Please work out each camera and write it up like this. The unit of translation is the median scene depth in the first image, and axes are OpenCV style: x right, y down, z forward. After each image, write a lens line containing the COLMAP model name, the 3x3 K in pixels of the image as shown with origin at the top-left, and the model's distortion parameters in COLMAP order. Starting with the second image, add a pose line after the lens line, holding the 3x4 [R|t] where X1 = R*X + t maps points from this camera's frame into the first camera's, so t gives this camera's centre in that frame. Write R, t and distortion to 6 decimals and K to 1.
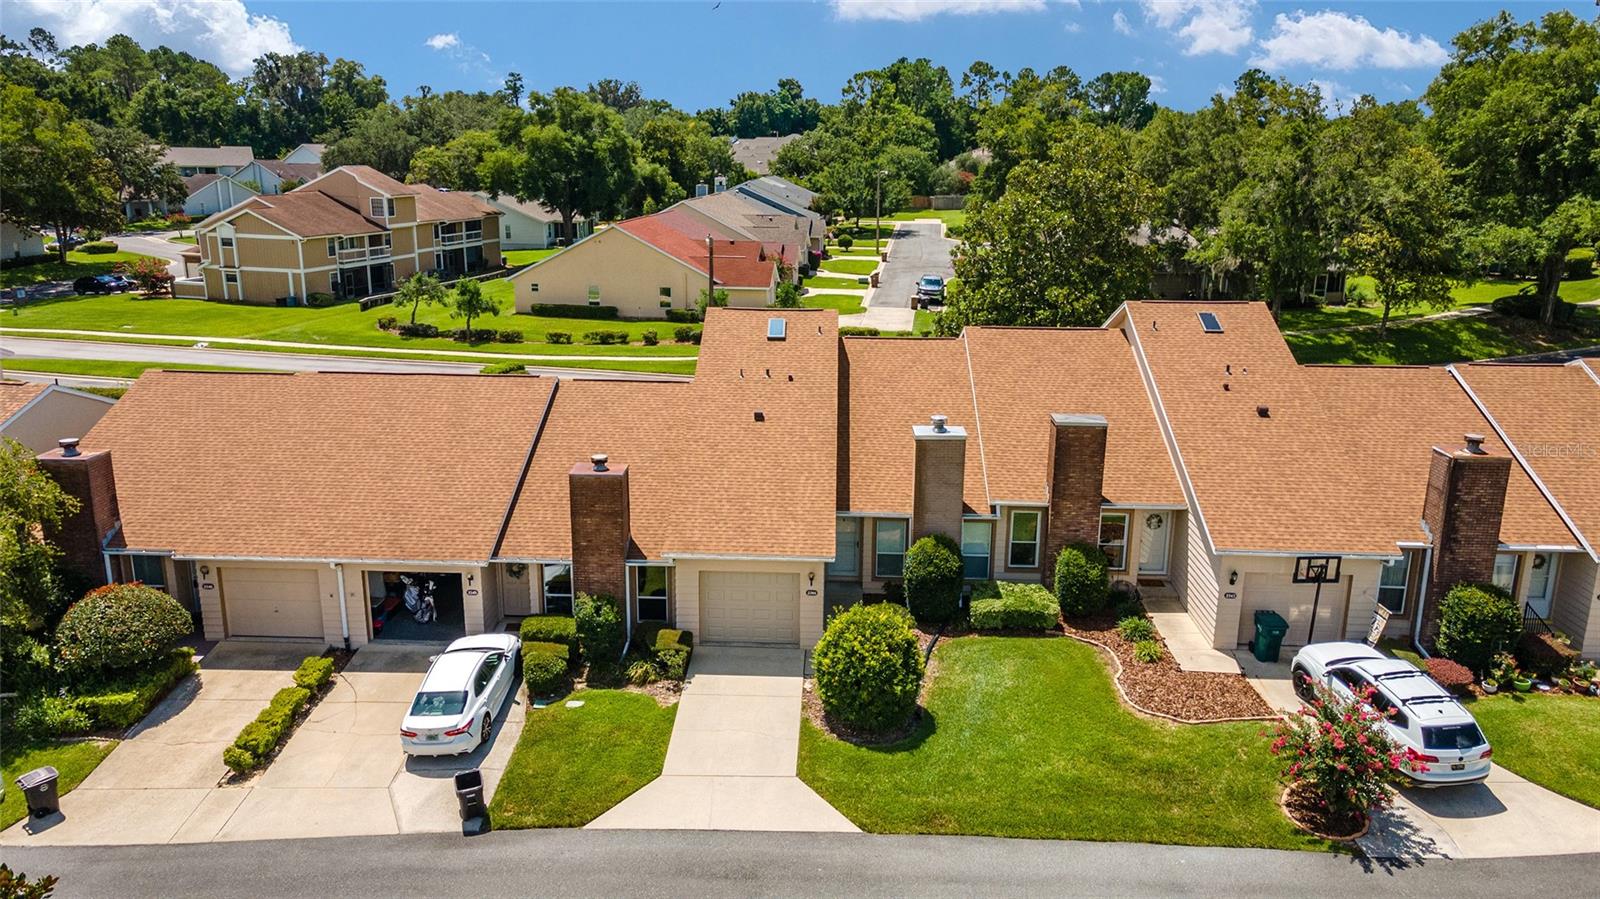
lens RADIAL K [[1173.2, 0, 799.3], [0, 1173.2, 451.3], [0, 0, 1]] dist [0.040374, 0.020269]
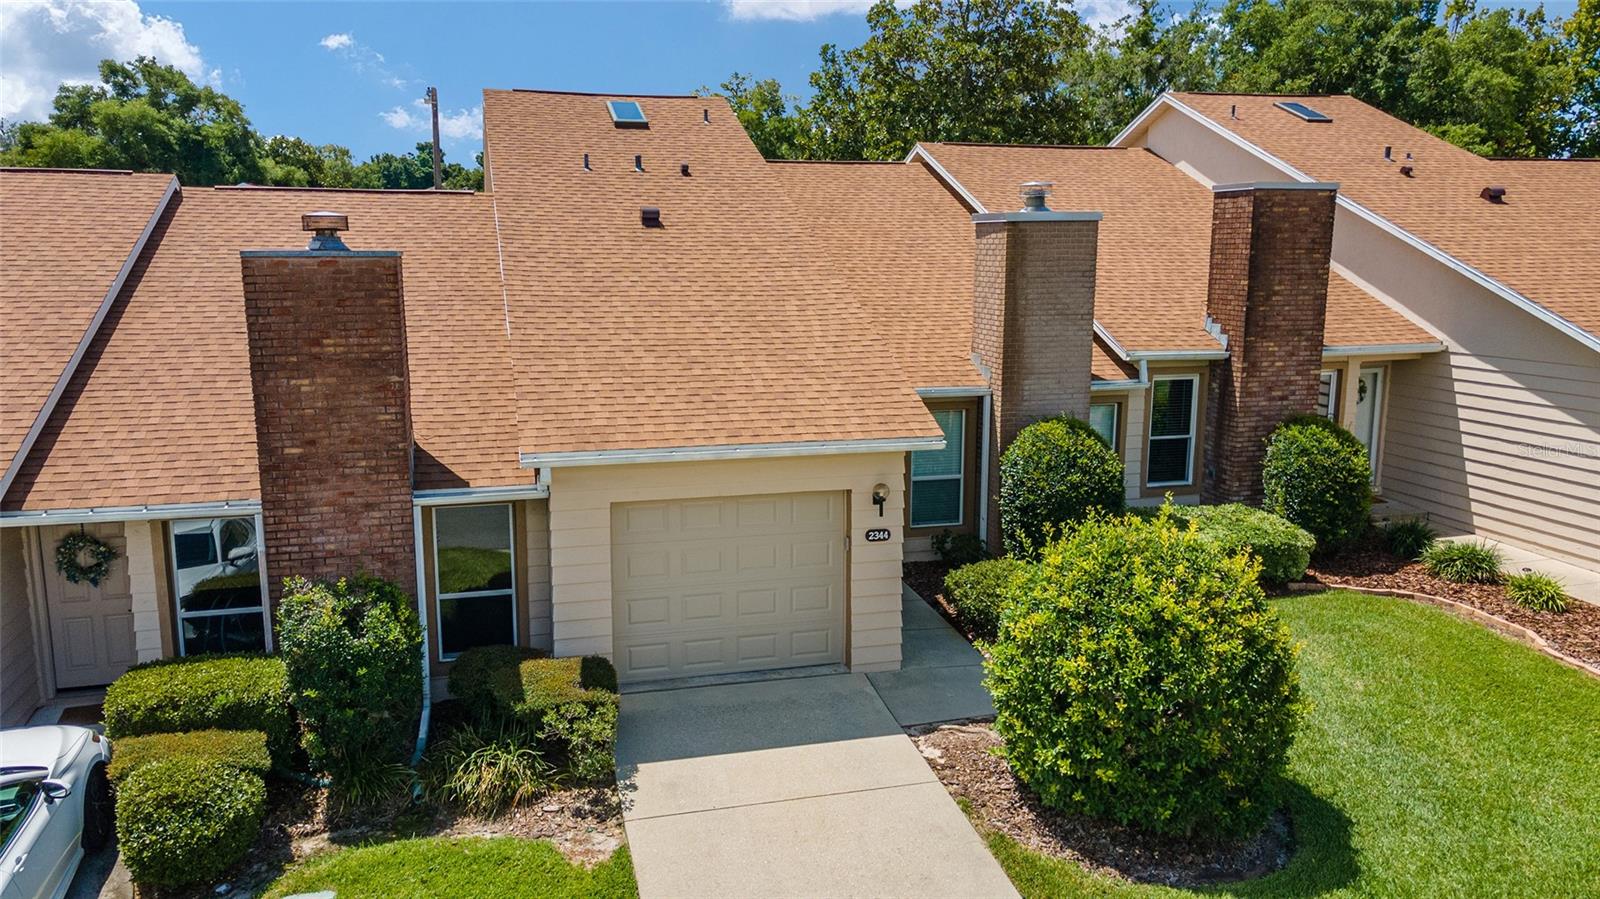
lens RADIAL K [[1173.2, 0, 801.6], [0, 1173.2, 450.0], [0, 0, 1]] dist [0.040374, 0.020269]
pose [[0.955340, -0.062598, 0.288804, -0.138855], [0.085056, 0.994196, -0.065869, 0.116951], [-0.283004, 0.087492, 0.955120, 0.603779]]
